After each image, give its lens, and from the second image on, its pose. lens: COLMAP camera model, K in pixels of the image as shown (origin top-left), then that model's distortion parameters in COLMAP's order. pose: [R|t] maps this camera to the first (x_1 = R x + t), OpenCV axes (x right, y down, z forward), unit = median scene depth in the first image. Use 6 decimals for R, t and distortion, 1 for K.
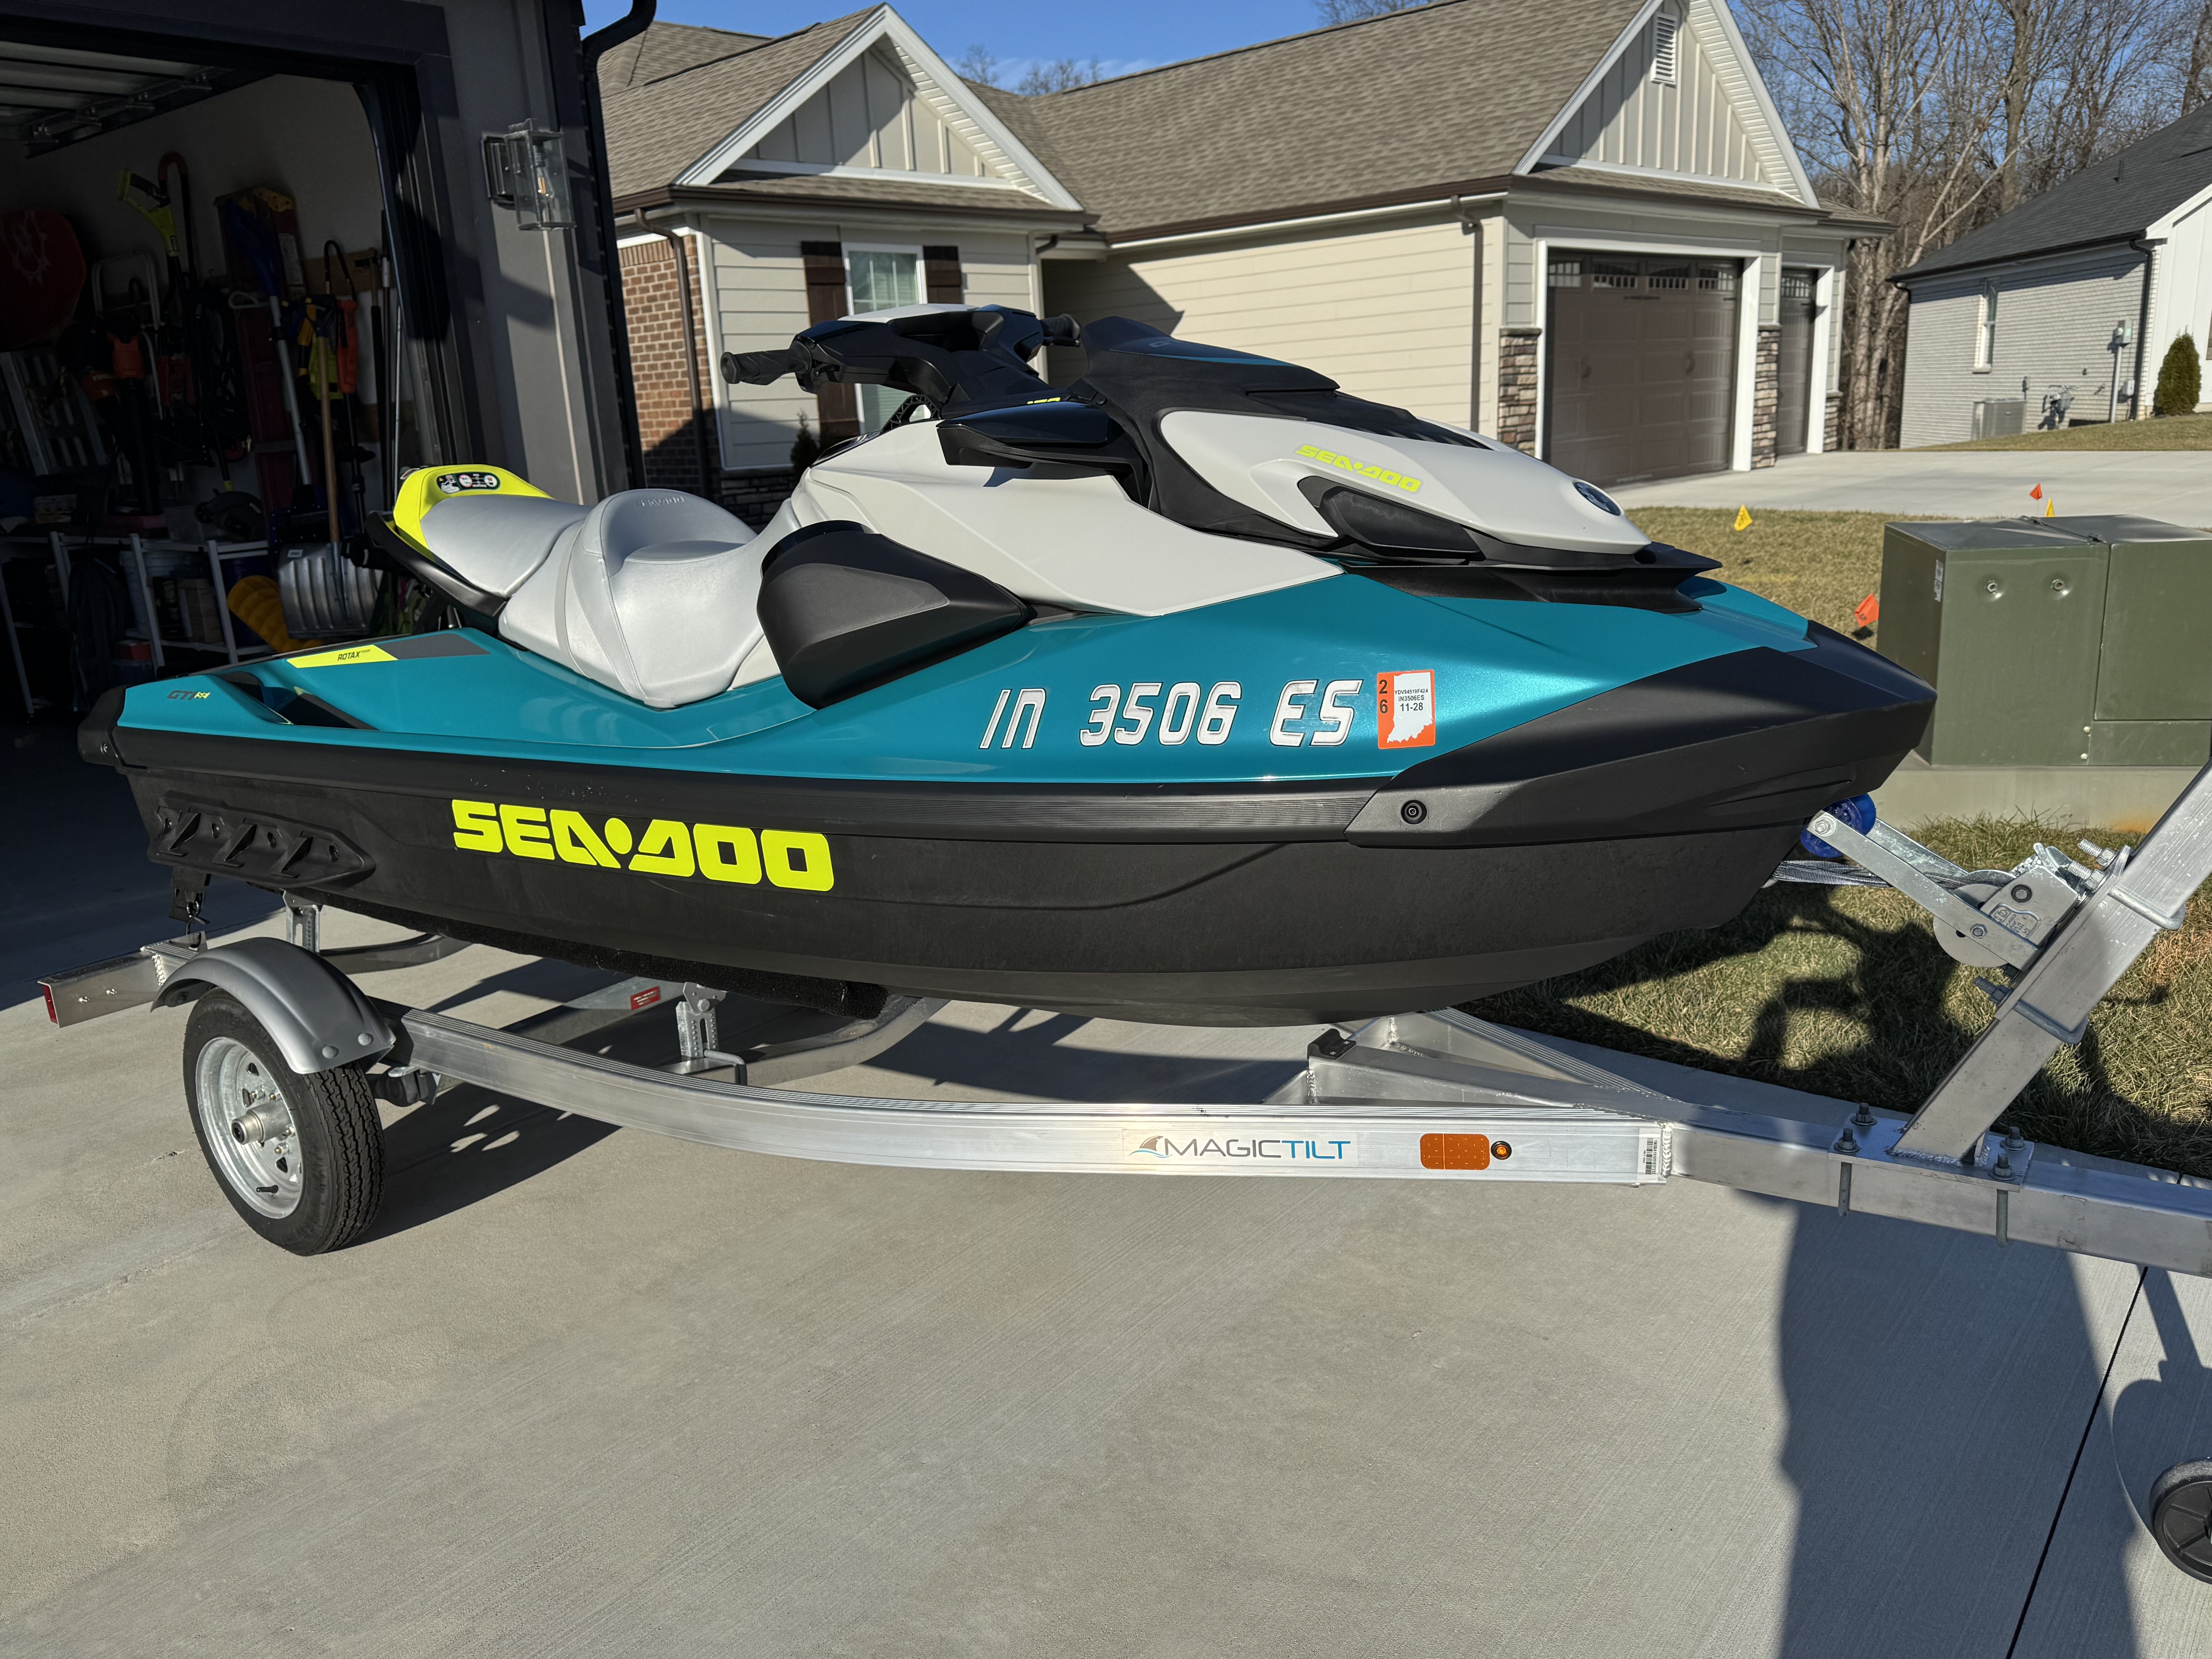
lens RADIAL K [[1704.0, 0, 1106.0], [0, 1704.0, 829.5], [0, 0, 1]] dist [0.043240, -0.034360]
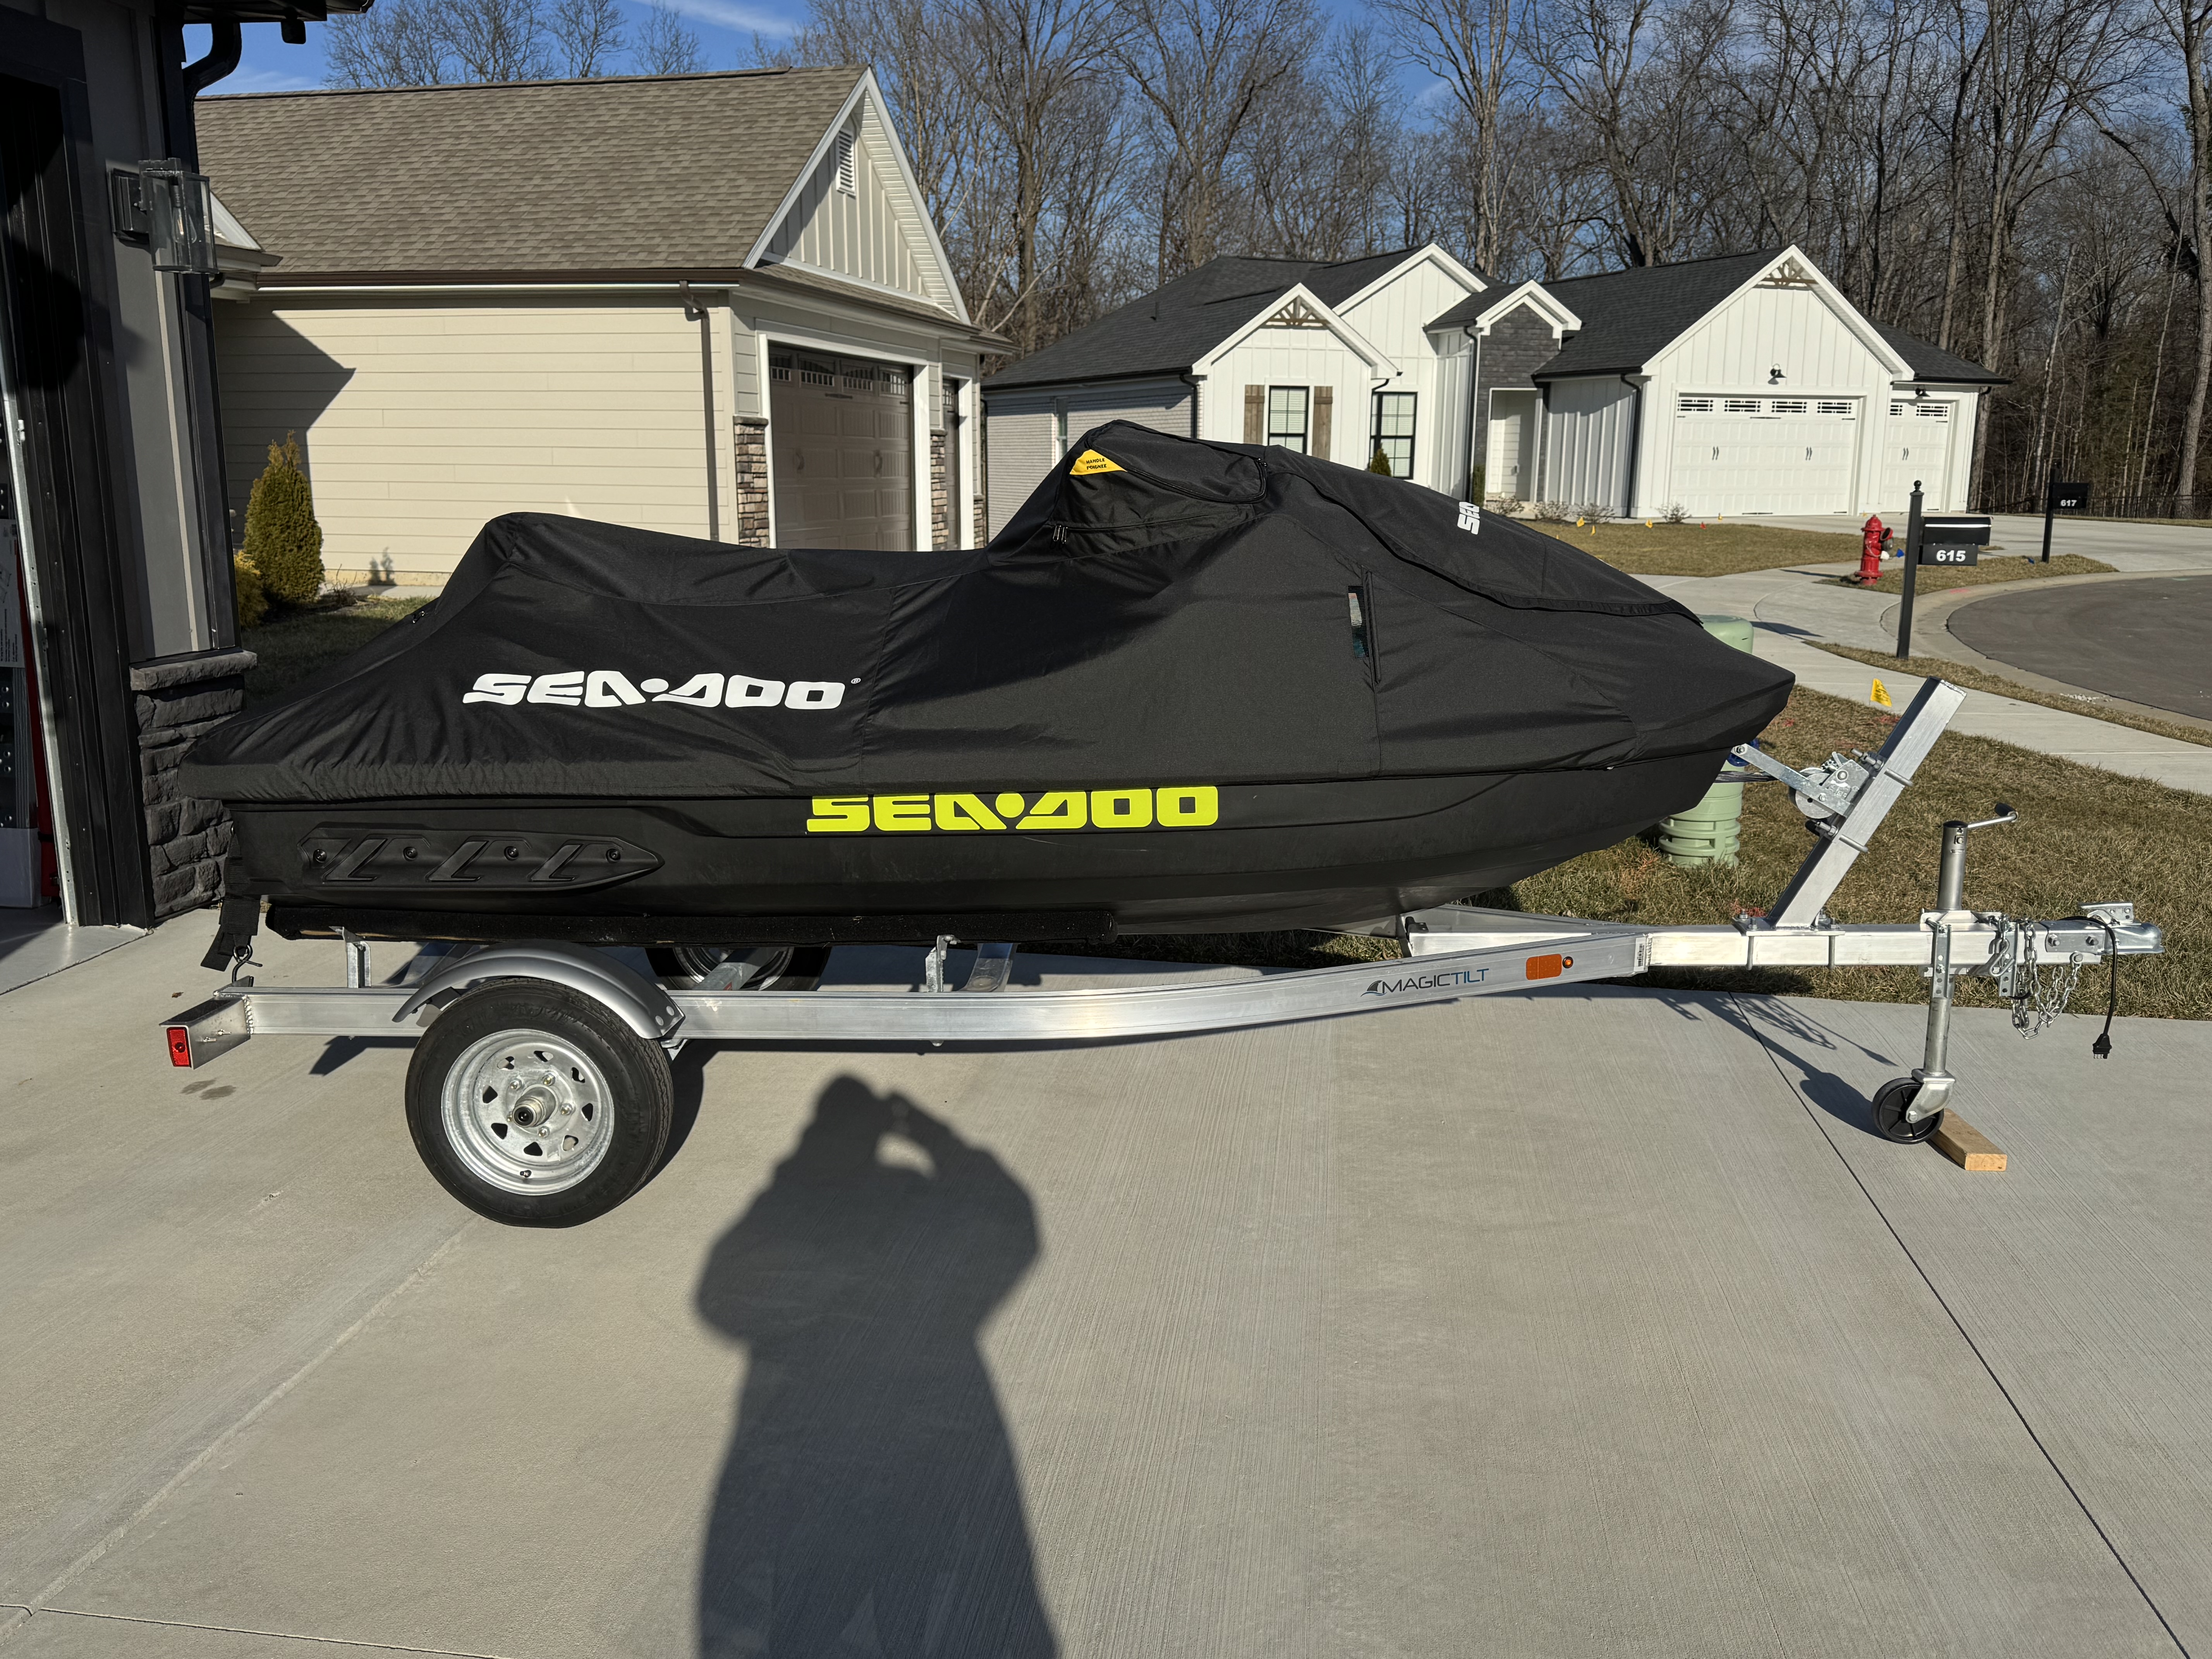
lens RADIAL K [[1897.3, 0, 1097.3], [0, 1897.3, 833.3], [0, 0, 1]] dist [0.180919, -0.380984]
pose [[0.859436, -0.047795, 0.509004, -0.651162], [0.080857, 0.995797, -0.043020, 0.063732], [-0.504808, 0.078130, 0.859689, -0.217919]]
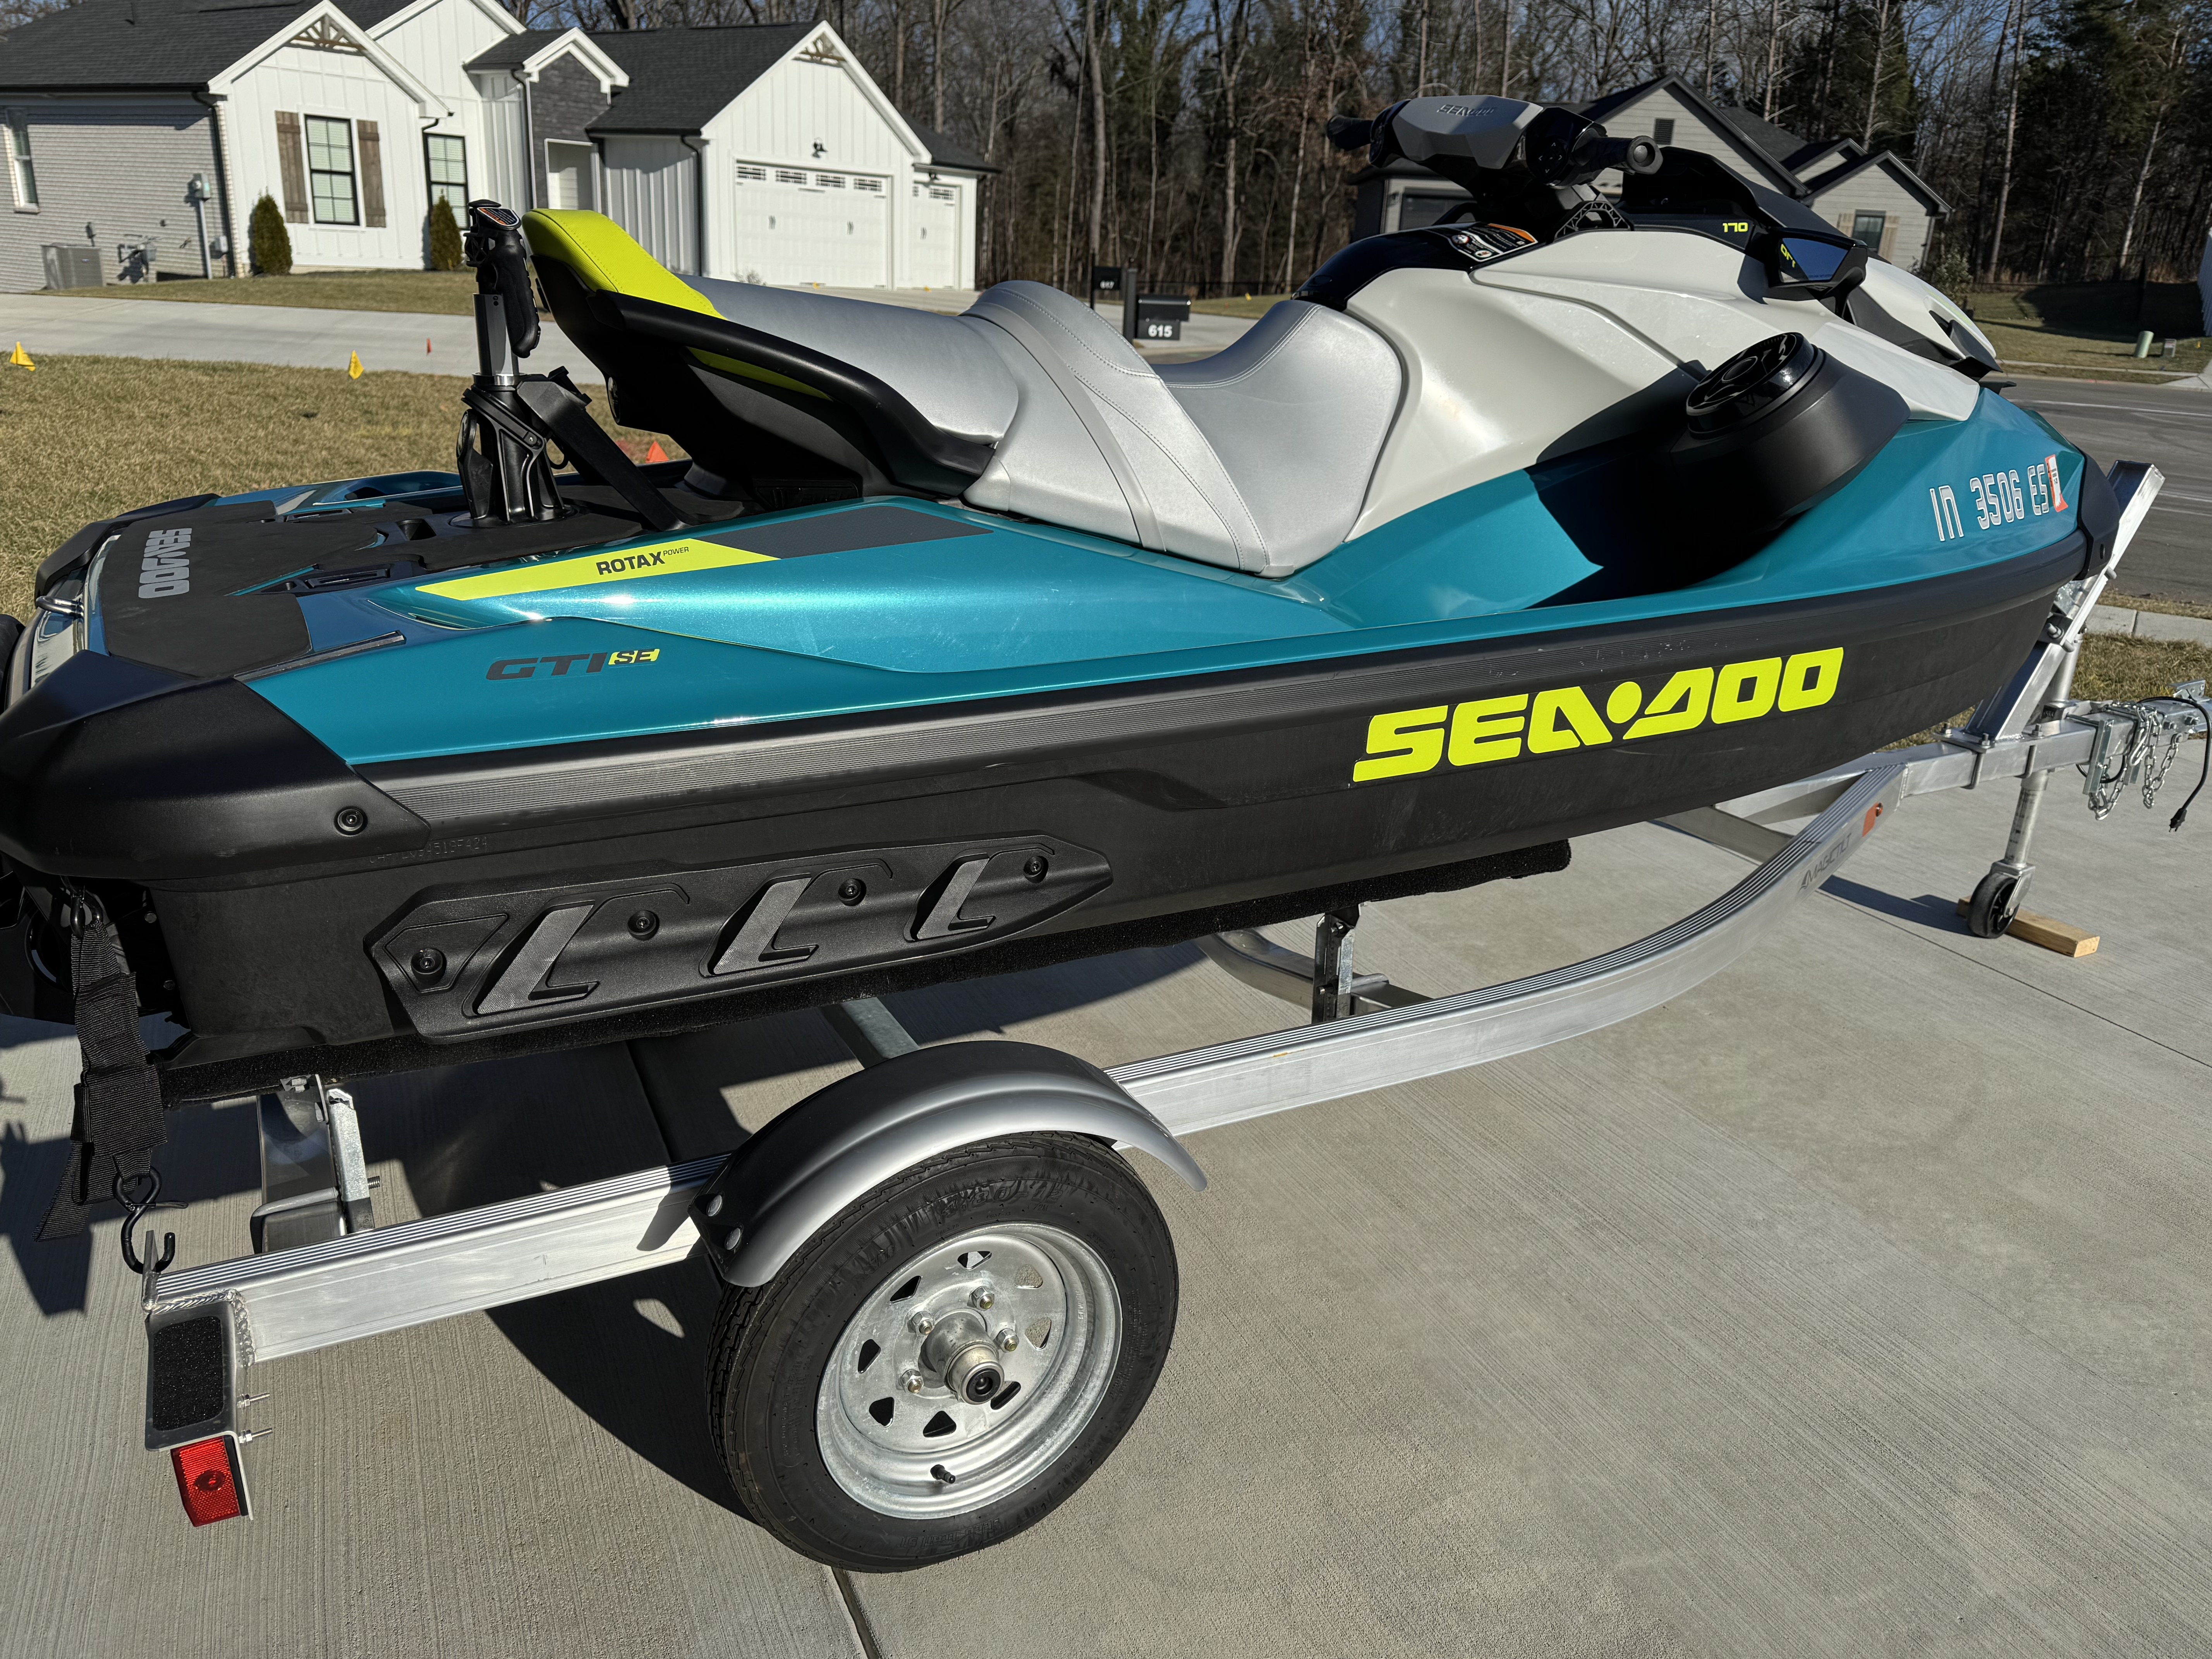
lens RADIAL K [[1704.0, 0, 1106.0], [0, 1704.0, 829.5], [0, 0, 1]] dist [0.043240, -0.034360]
pose [[0.443819, -0.219079, 0.868924, -0.762937], [0.151731, 0.974026, 0.168078, -0.077704], [-0.883178, 0.057246, 0.465532, 0.544118]]
